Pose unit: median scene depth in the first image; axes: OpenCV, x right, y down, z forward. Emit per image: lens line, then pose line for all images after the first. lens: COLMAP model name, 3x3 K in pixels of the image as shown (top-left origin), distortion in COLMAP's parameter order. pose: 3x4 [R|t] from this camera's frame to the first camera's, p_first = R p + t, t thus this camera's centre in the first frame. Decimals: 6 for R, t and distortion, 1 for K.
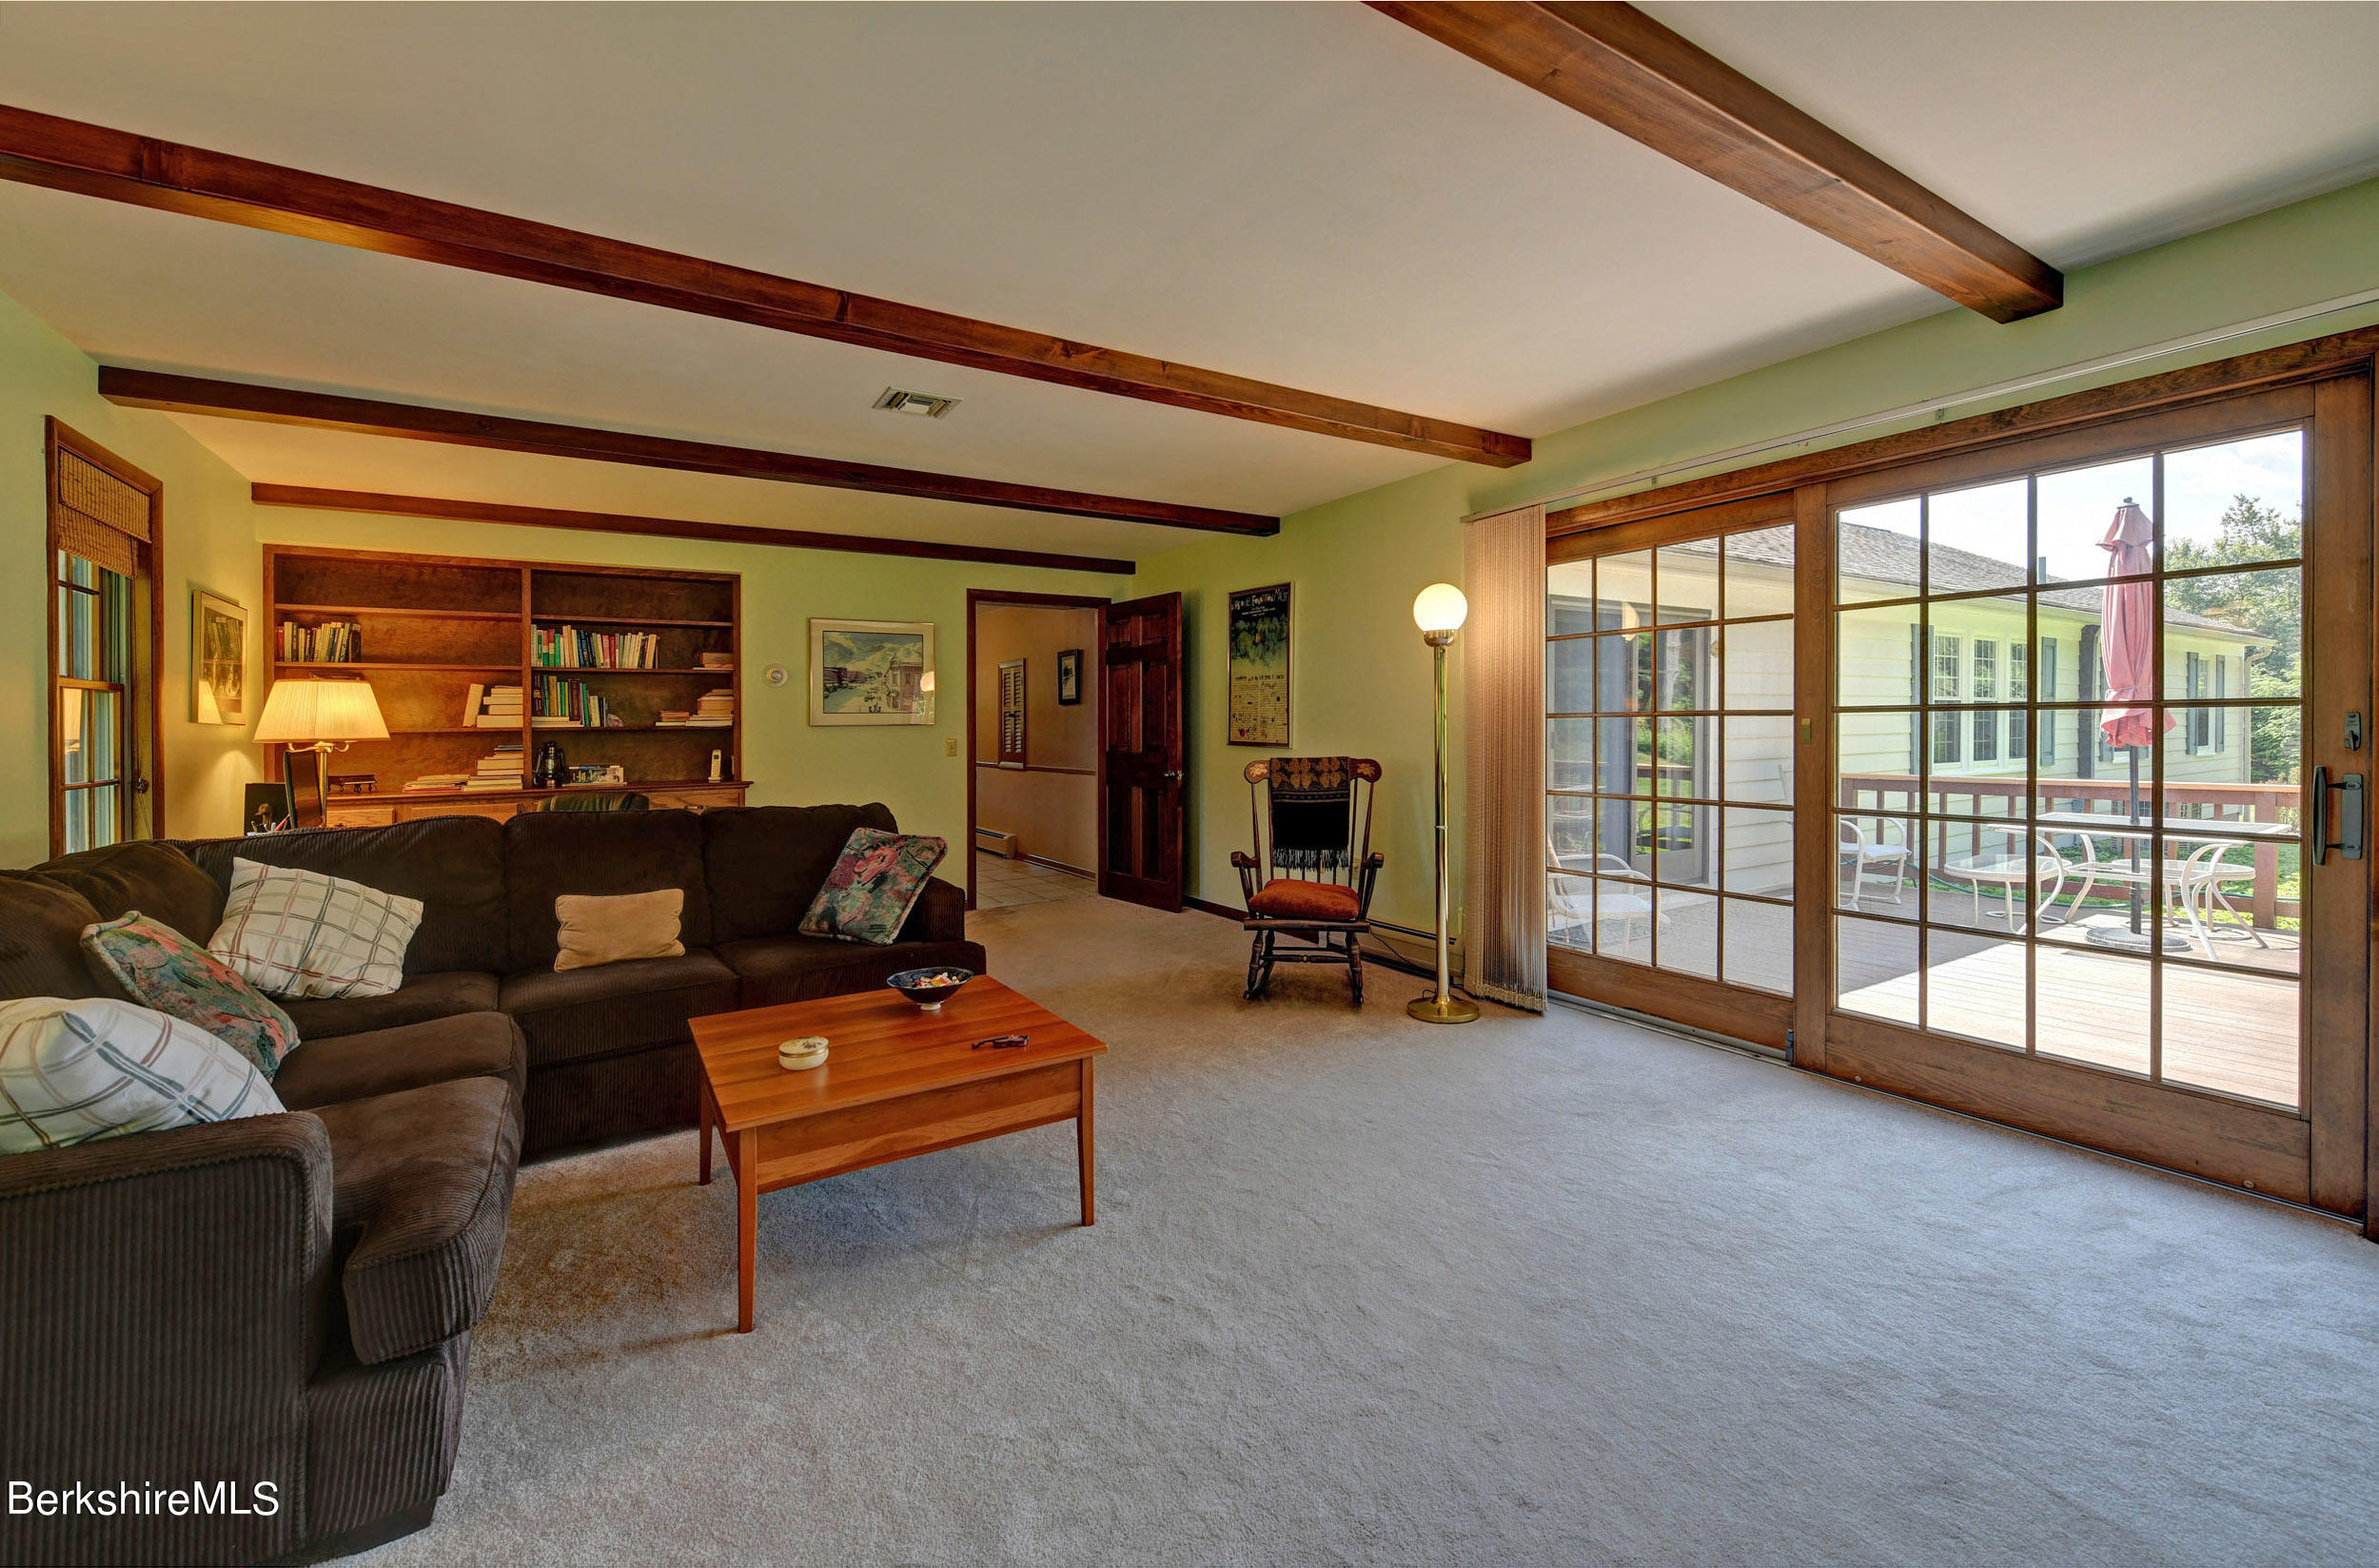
lens RADIAL K [[953.3, 0, 1197.2], [0, 953.3, 745.4], [0, 0, 1]] dist [0.000289, -0.001138]
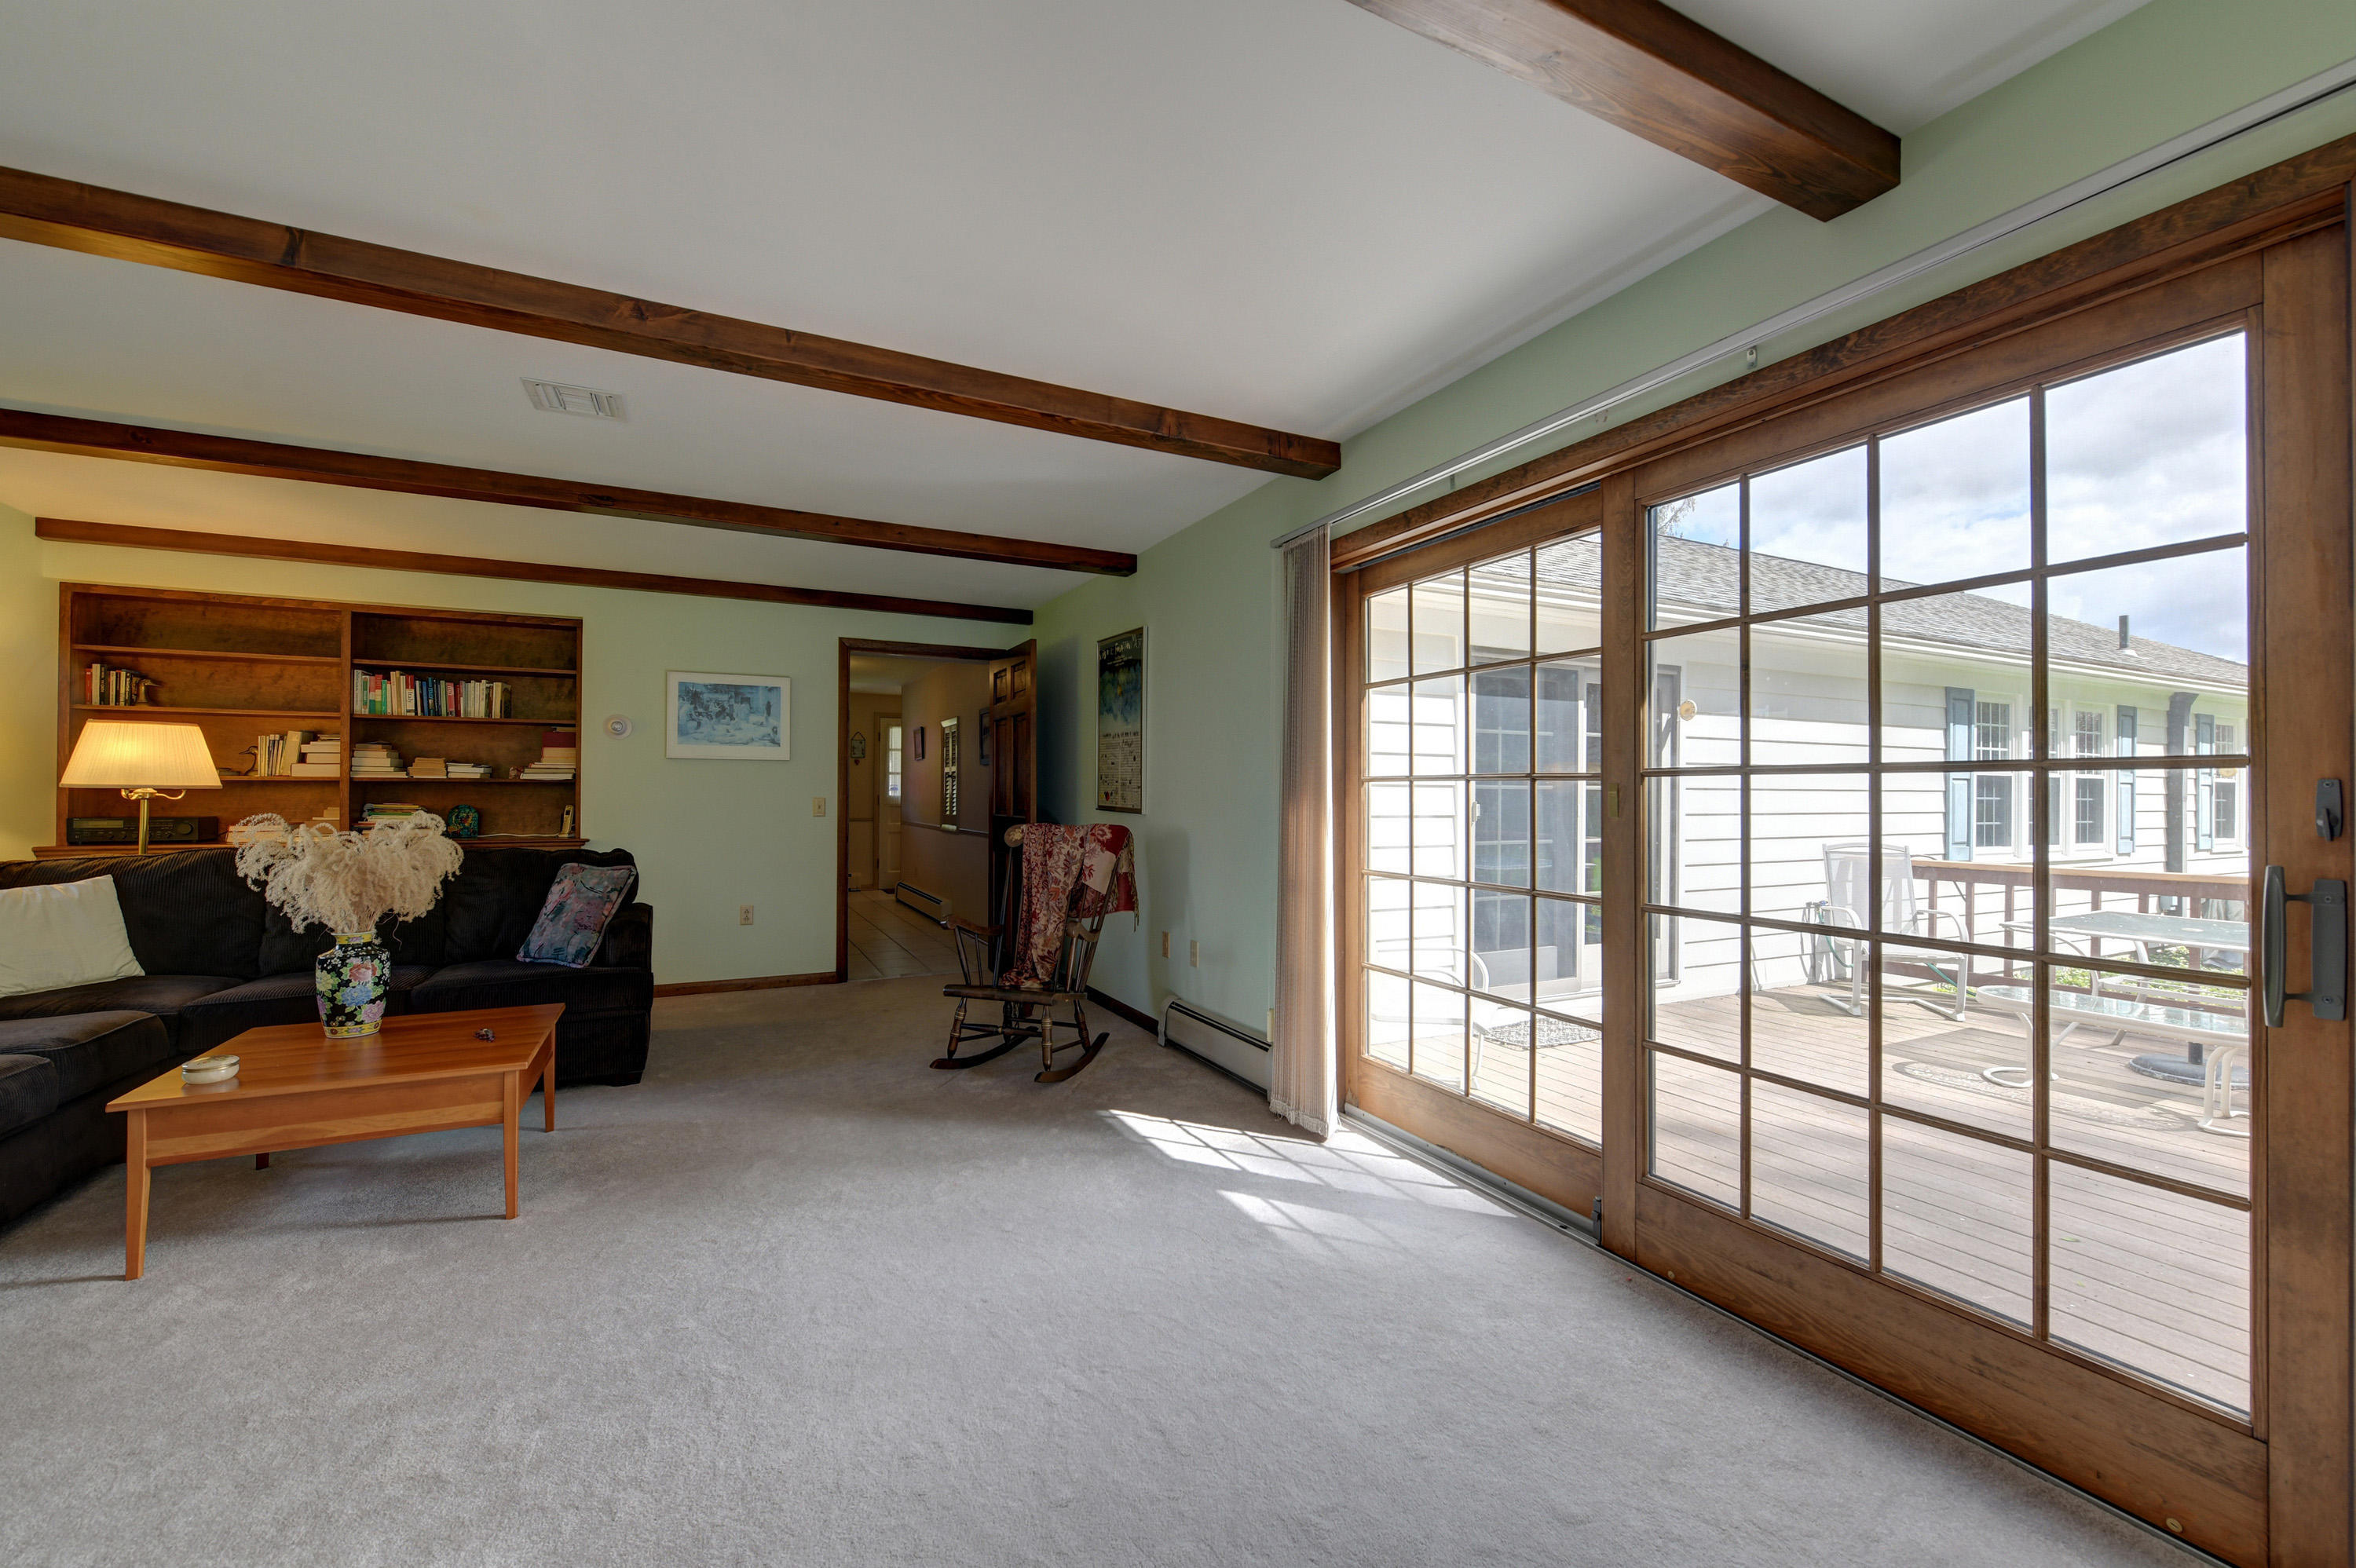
lens RADIAL K [[944.0, 0, 1182.0], [0, 944.0, 793.4], [0, 0, 1]] dist [0.000289, -0.001138]
pose [[0.996422, 0.017325, -0.082720, 0.360235], [-0.019023, 0.999623, -0.019793, 0.000096], [0.082346, 0.021296, 0.996376, 0.228464]]
